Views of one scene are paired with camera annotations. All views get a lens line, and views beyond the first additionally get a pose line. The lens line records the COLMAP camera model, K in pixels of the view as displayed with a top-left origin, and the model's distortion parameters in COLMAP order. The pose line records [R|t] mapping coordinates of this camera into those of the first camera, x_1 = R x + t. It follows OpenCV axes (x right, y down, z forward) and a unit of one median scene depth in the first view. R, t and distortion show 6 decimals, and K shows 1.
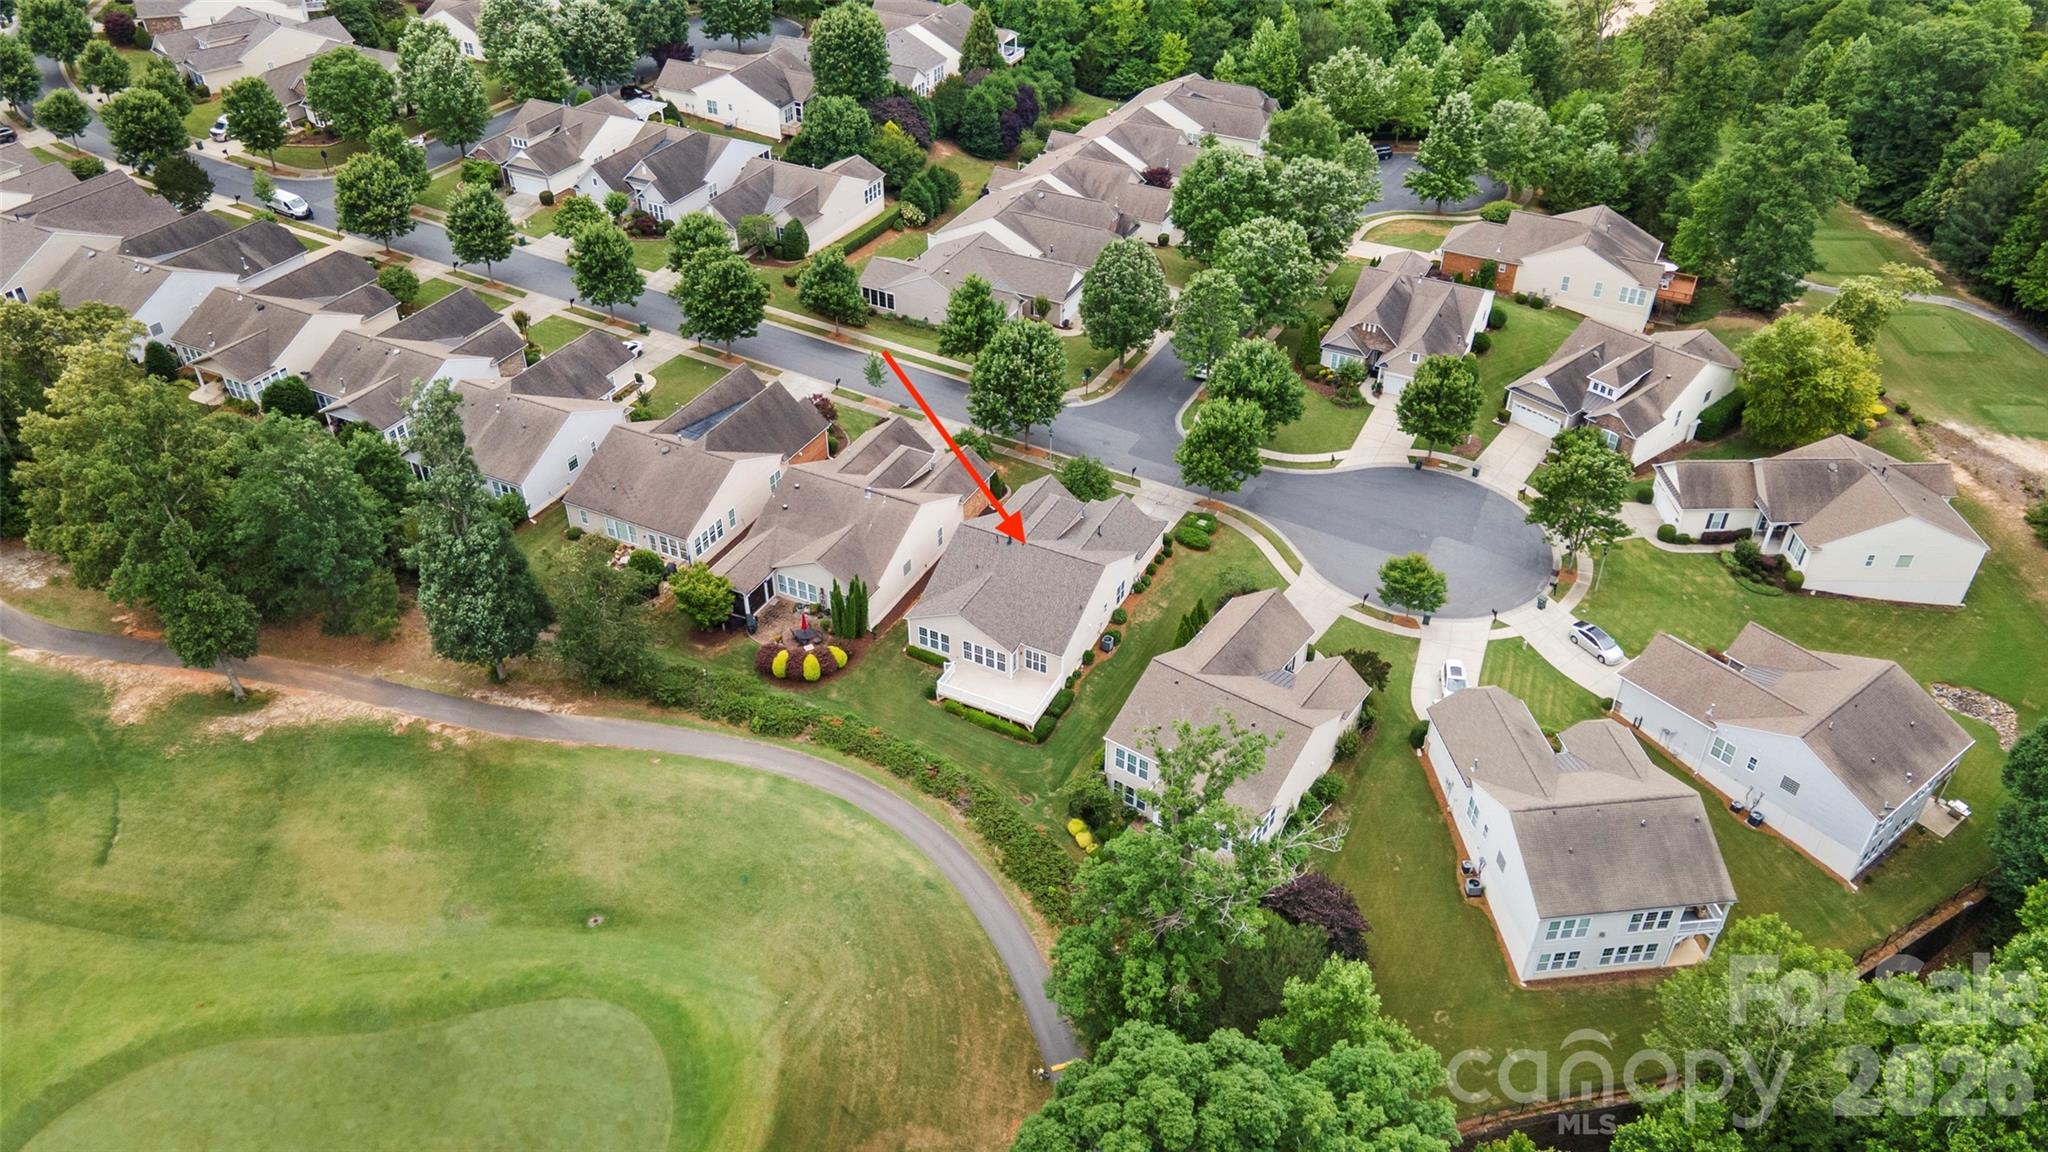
lens RADIAL K [[1483.4, 0, 1021.7], [0, 1483.4, 581.9], [0, 0, 1]] dist [0.017178, 0.040185]
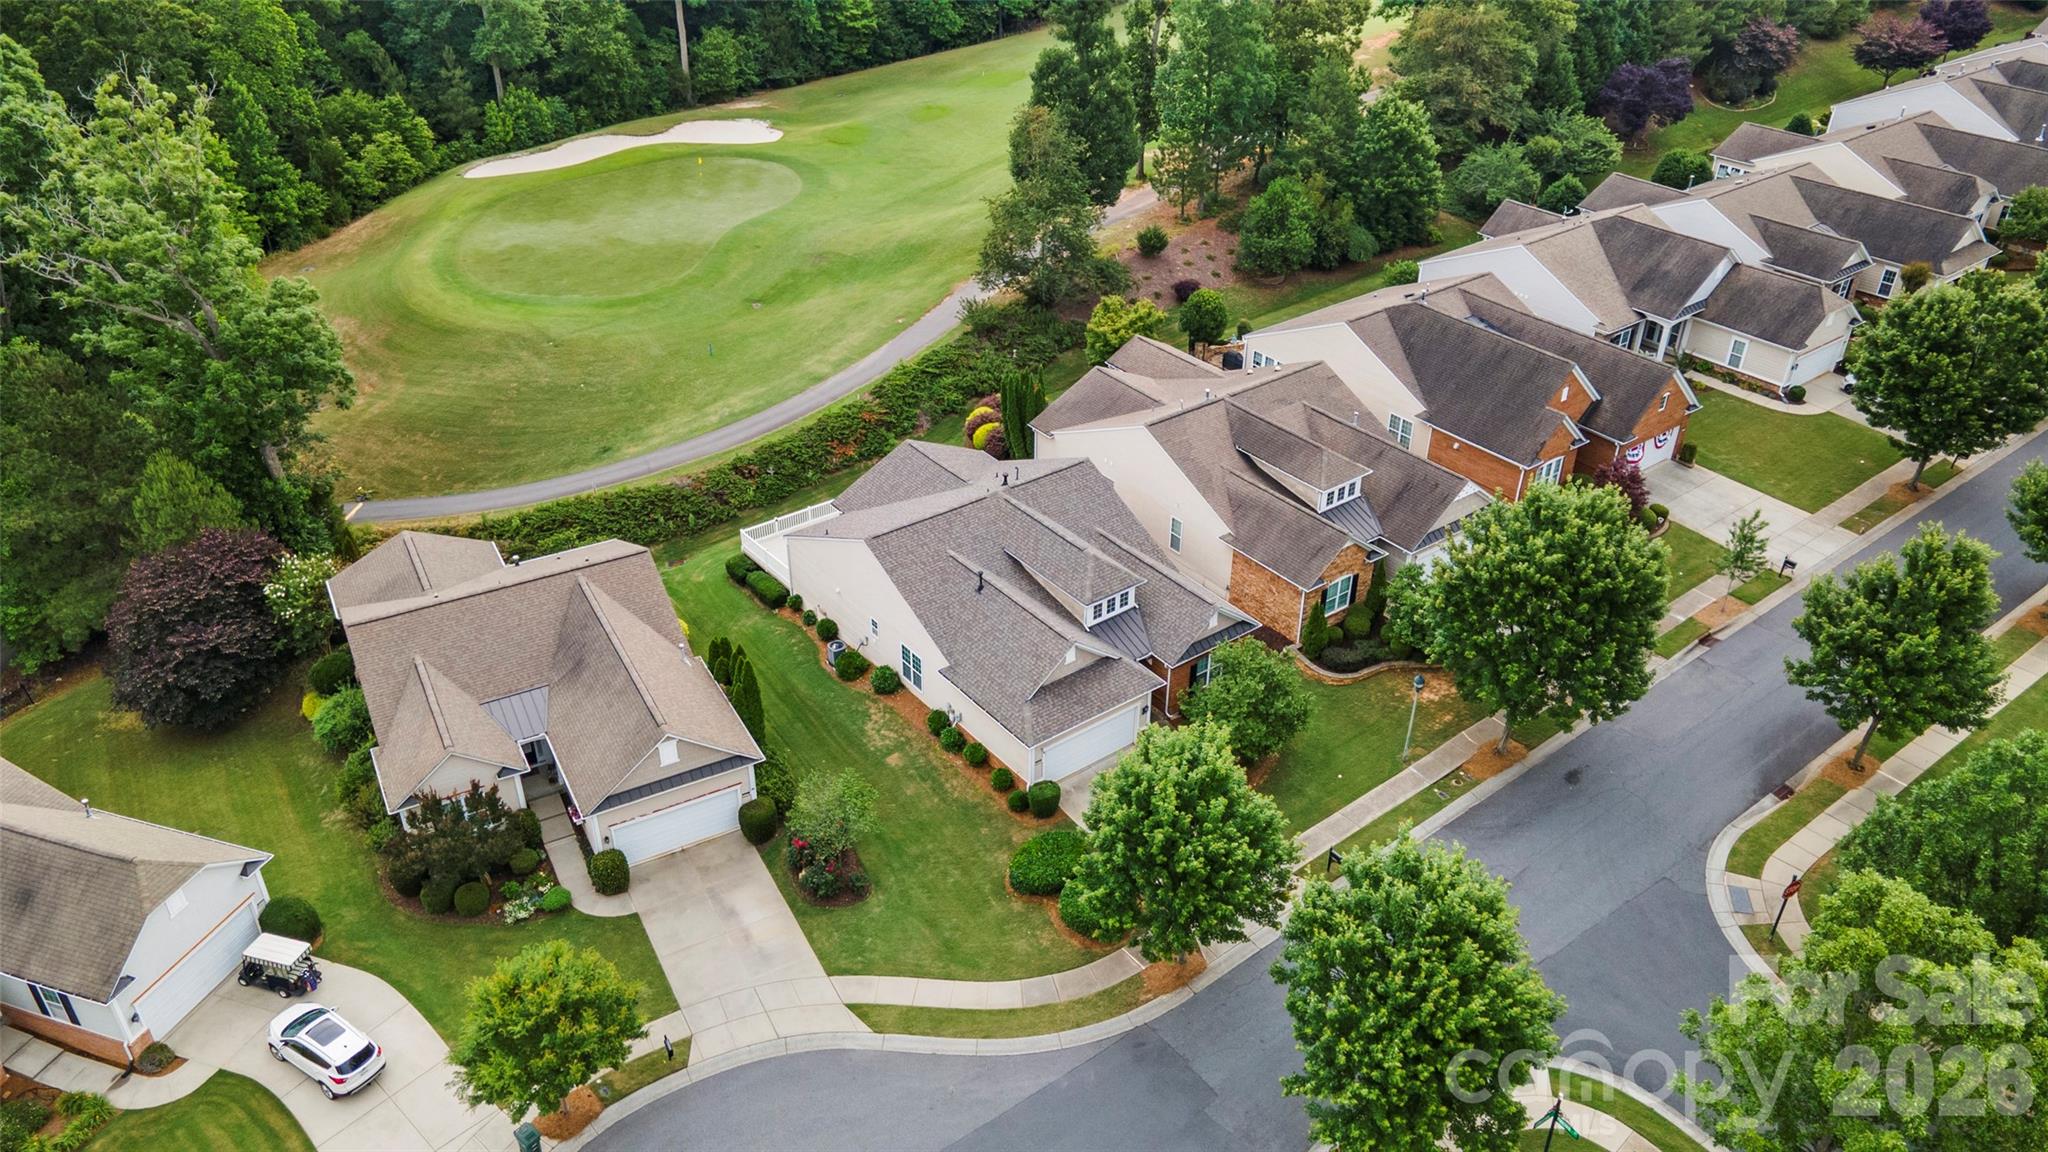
lens RADIAL K [[1483.4, 0, 1021.7], [0, 1483.4, 581.9], [0, 0, 1]] dist [0.017178, 0.040185]
pose [[-0.435444, 0.487497, -0.756792, 0.415231], [-0.542528, 0.528744, 0.652758, -0.360909], [0.718367, 0.694821, 0.034242, 0.916014]]
